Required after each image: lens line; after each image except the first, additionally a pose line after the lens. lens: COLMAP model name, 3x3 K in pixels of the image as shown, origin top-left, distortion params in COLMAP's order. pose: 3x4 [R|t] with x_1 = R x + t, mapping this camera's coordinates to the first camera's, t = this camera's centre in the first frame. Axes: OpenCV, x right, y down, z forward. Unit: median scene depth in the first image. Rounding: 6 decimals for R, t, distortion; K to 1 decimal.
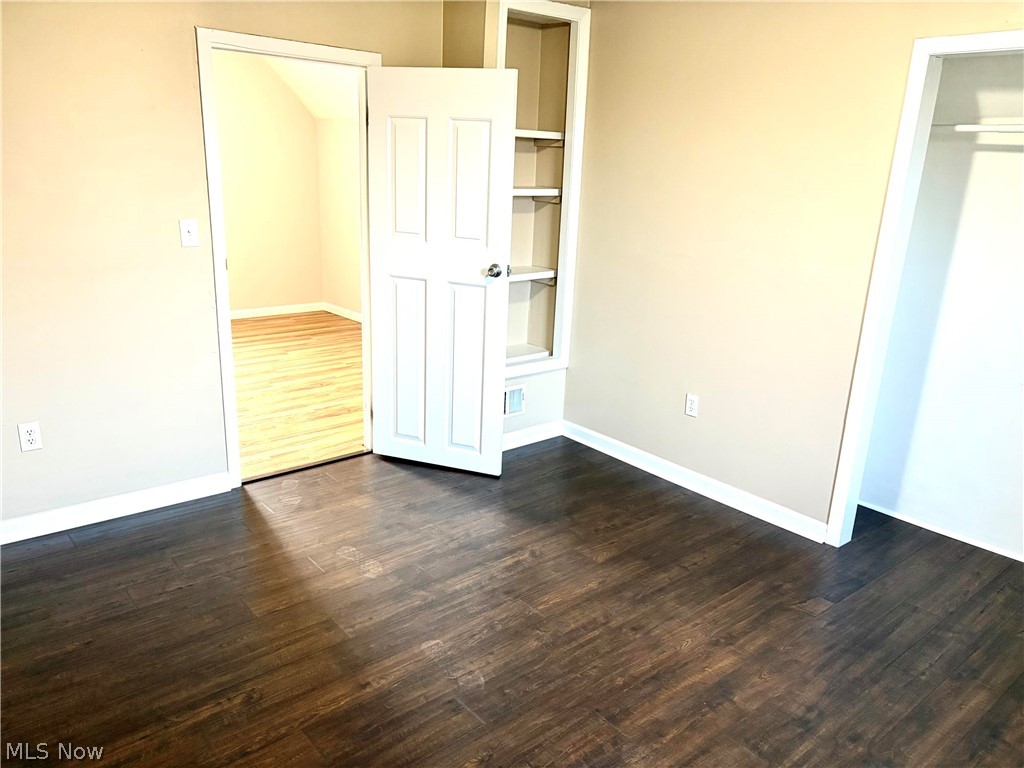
lens RADIAL K [[783.4, 0, 513.5], [0, 783.4, 387.2], [0, 0, 1]] dist [0.015658, -0.002403]
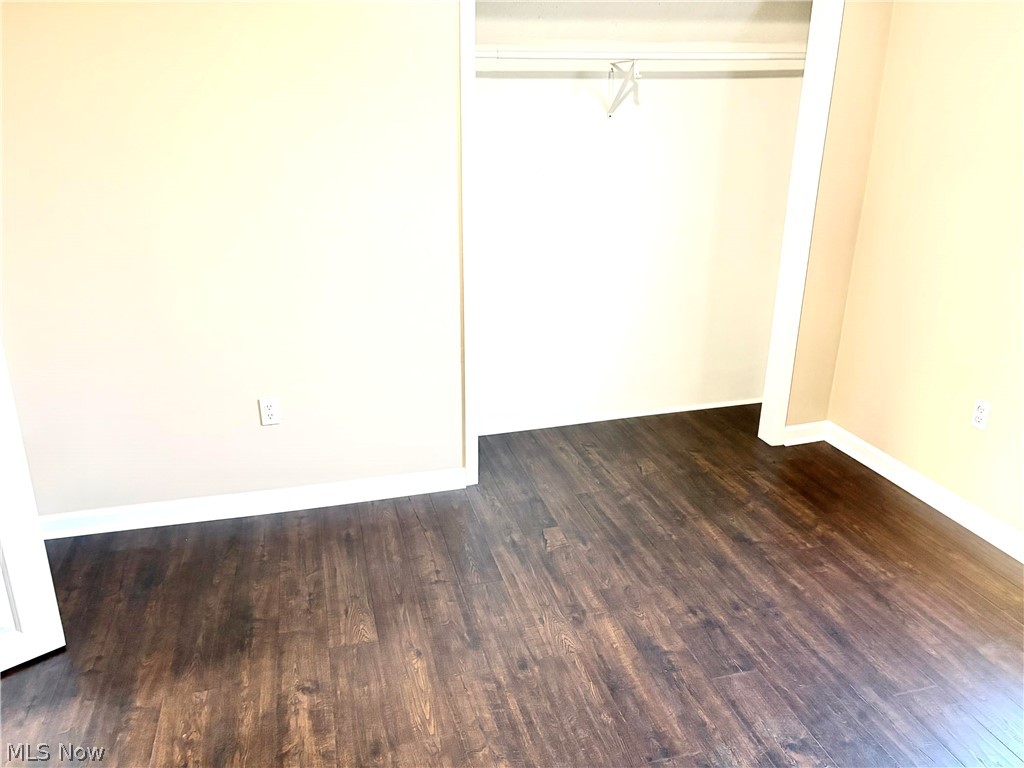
lens RADIAL K [[783.4, 0, 511.6], [0, 783.4, 380.7], [0, 0, 1]] dist [0.015658, -0.002403]
pose [[0.425424, -0.338910, 0.839139, -0.436468], [0.274504, 0.931872, 0.237196, -0.173244], [-0.862358, 0.129439, 0.489473, 0.544606]]
